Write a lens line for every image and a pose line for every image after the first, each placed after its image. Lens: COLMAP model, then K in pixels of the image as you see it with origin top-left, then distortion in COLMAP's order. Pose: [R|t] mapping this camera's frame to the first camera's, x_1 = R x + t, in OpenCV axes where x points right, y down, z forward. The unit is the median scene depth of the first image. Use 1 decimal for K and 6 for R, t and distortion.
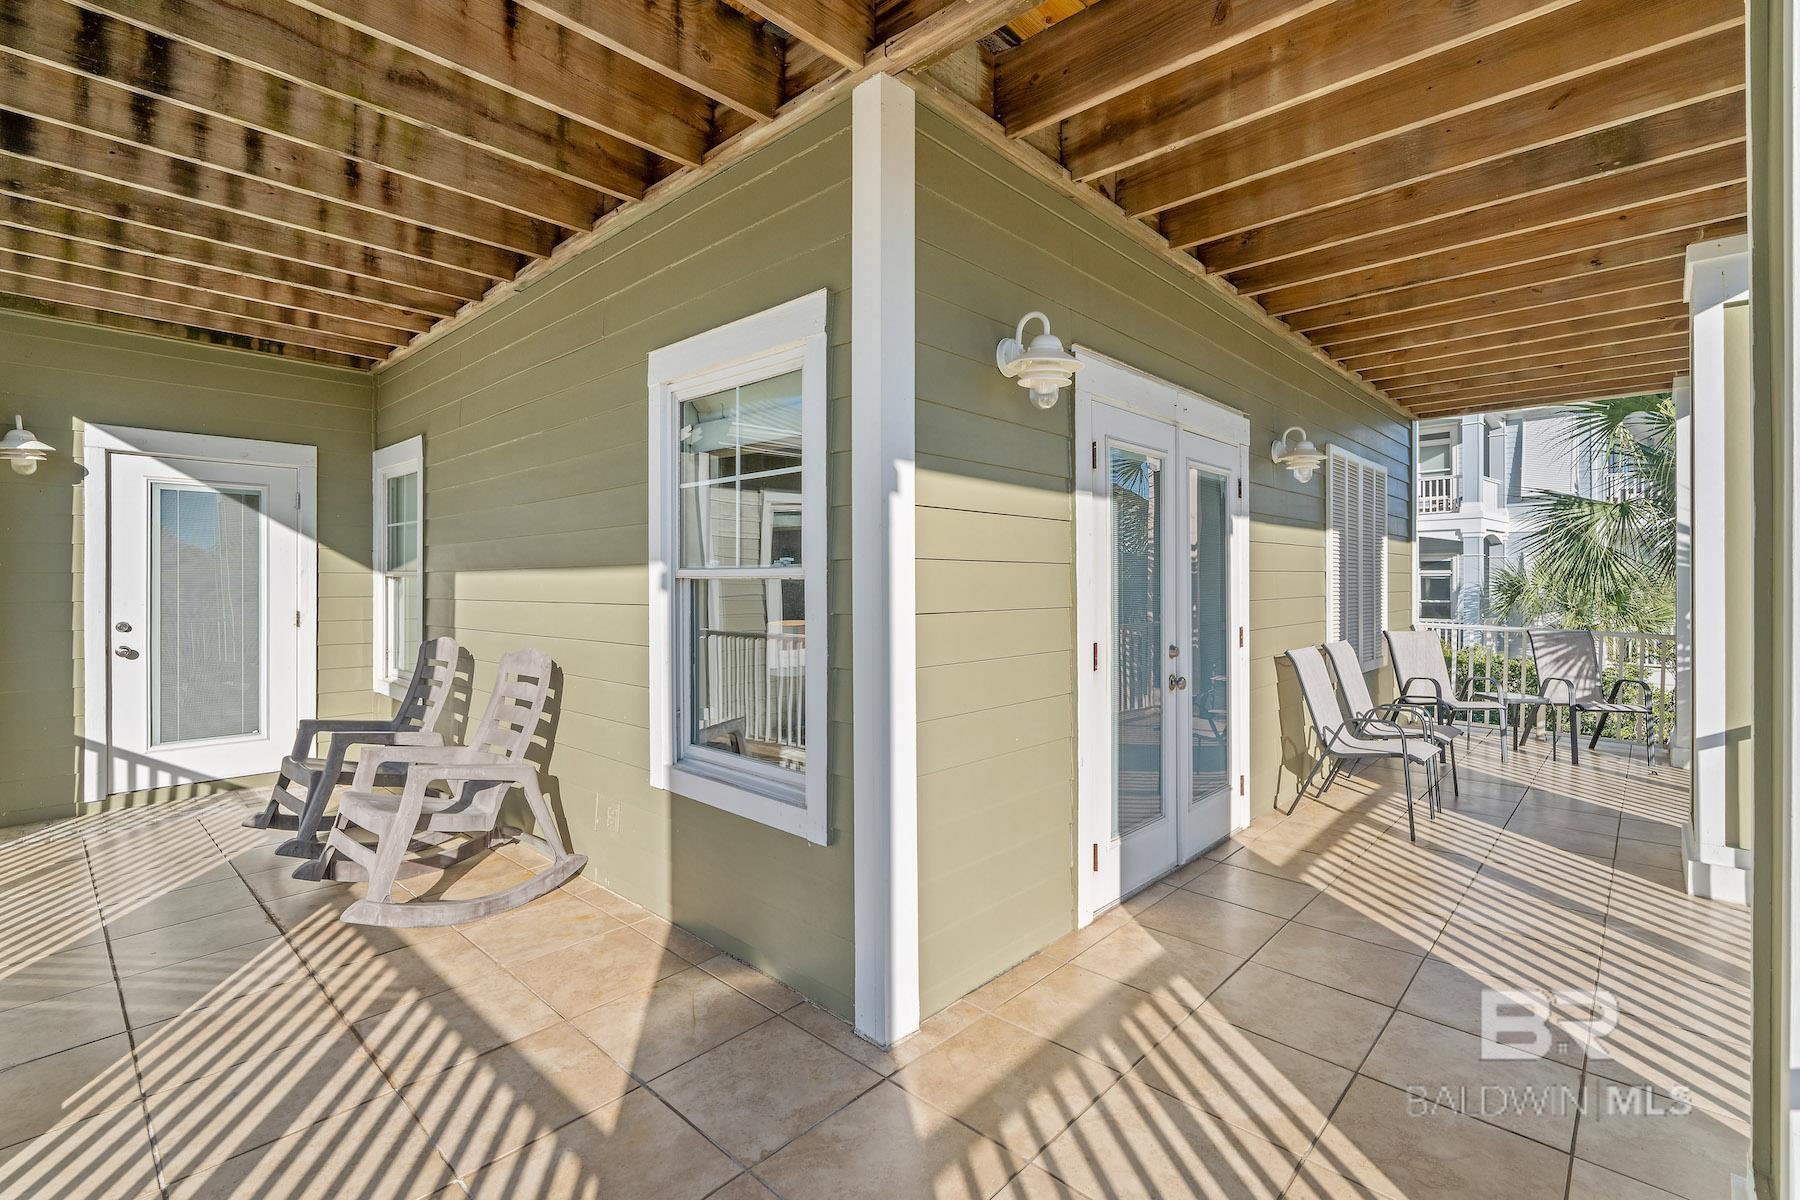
lens RADIAL K [[815.9, 0, 897.4], [0, 815.9, 590.7], [0, 0, 1]] dist [0.003266, 0.000119]
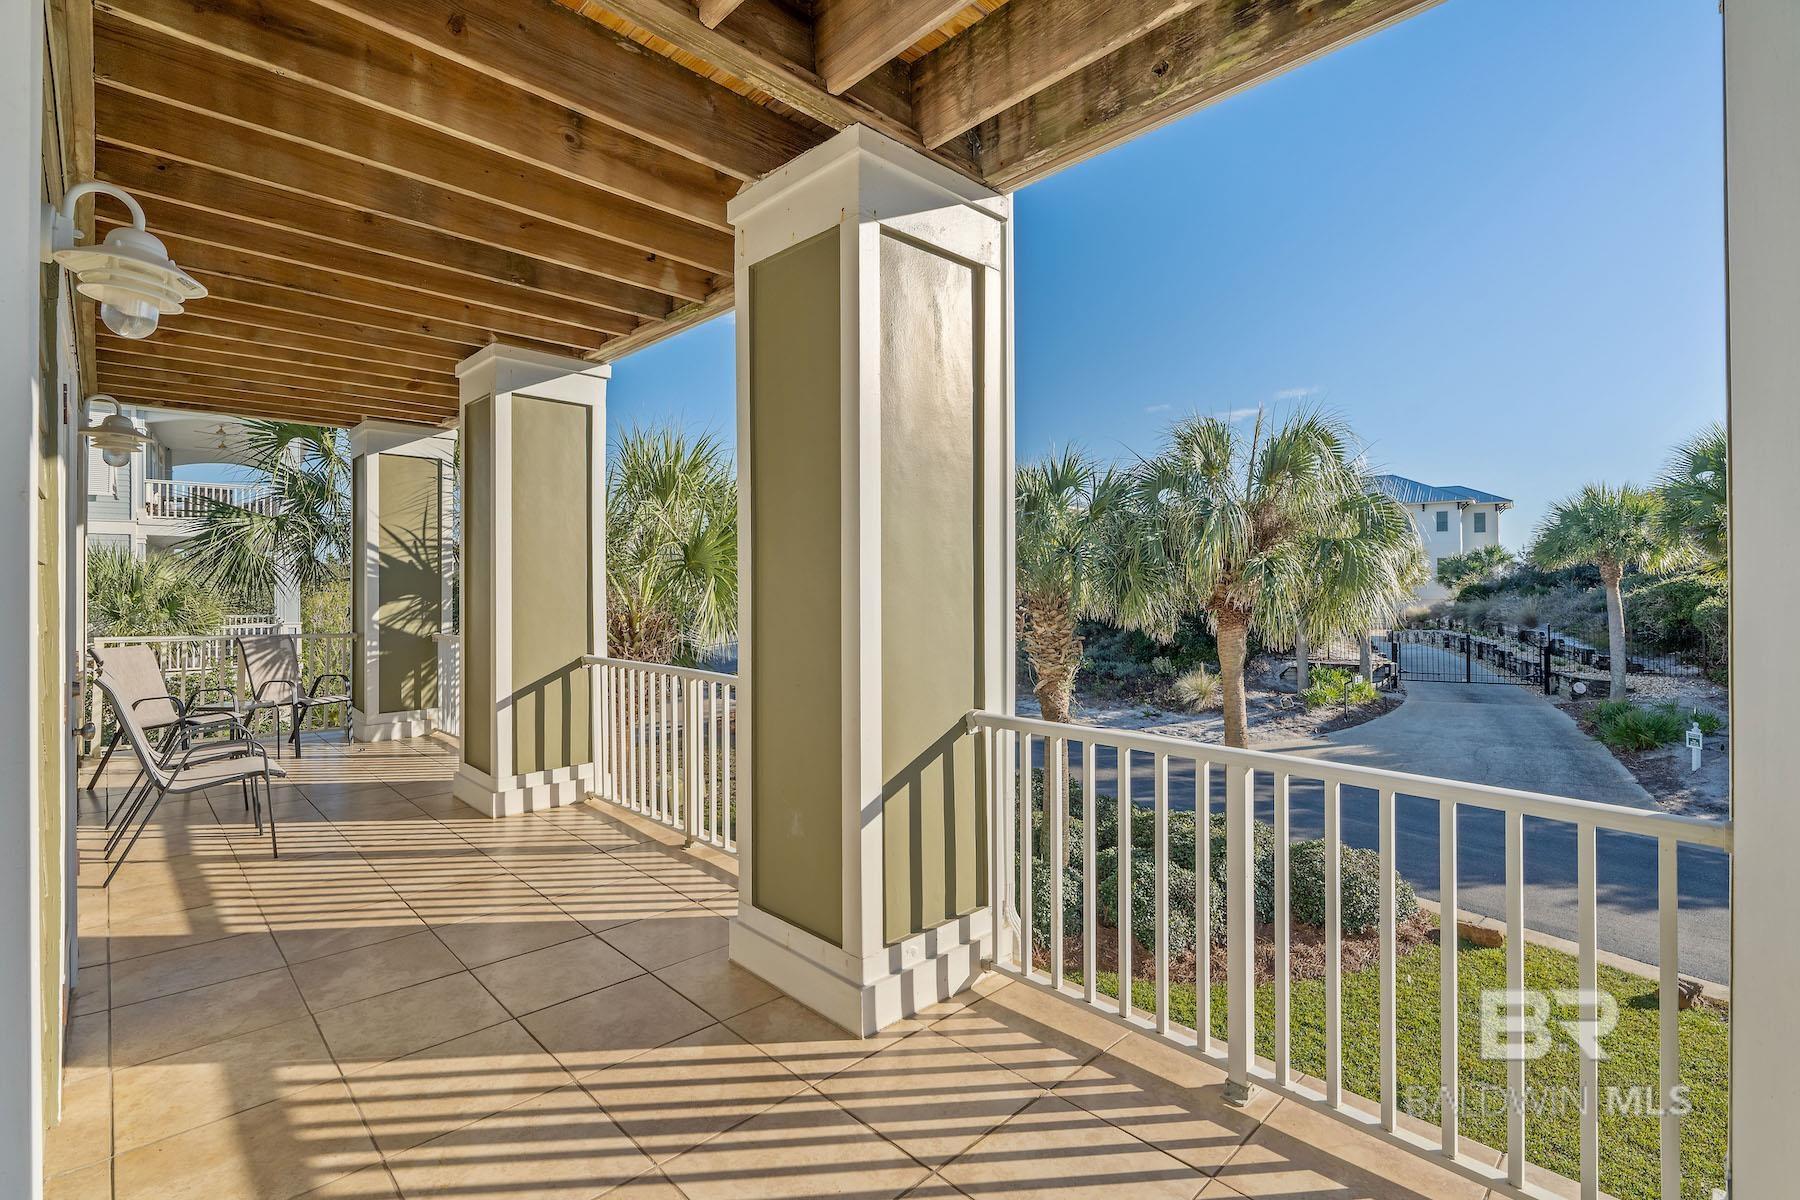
lens RADIAL K [[815.9, 0, 897.6], [0, 815.9, 587.5], [0, 0, 1]] dist [0.003266, 0.000119]
pose [[0.041102, -0.000494, 0.999155, -0.344957], [0.012592, 0.999921, -0.000023, -0.005272], [-0.999076, 0.012583, 0.041105, 0.251184]]
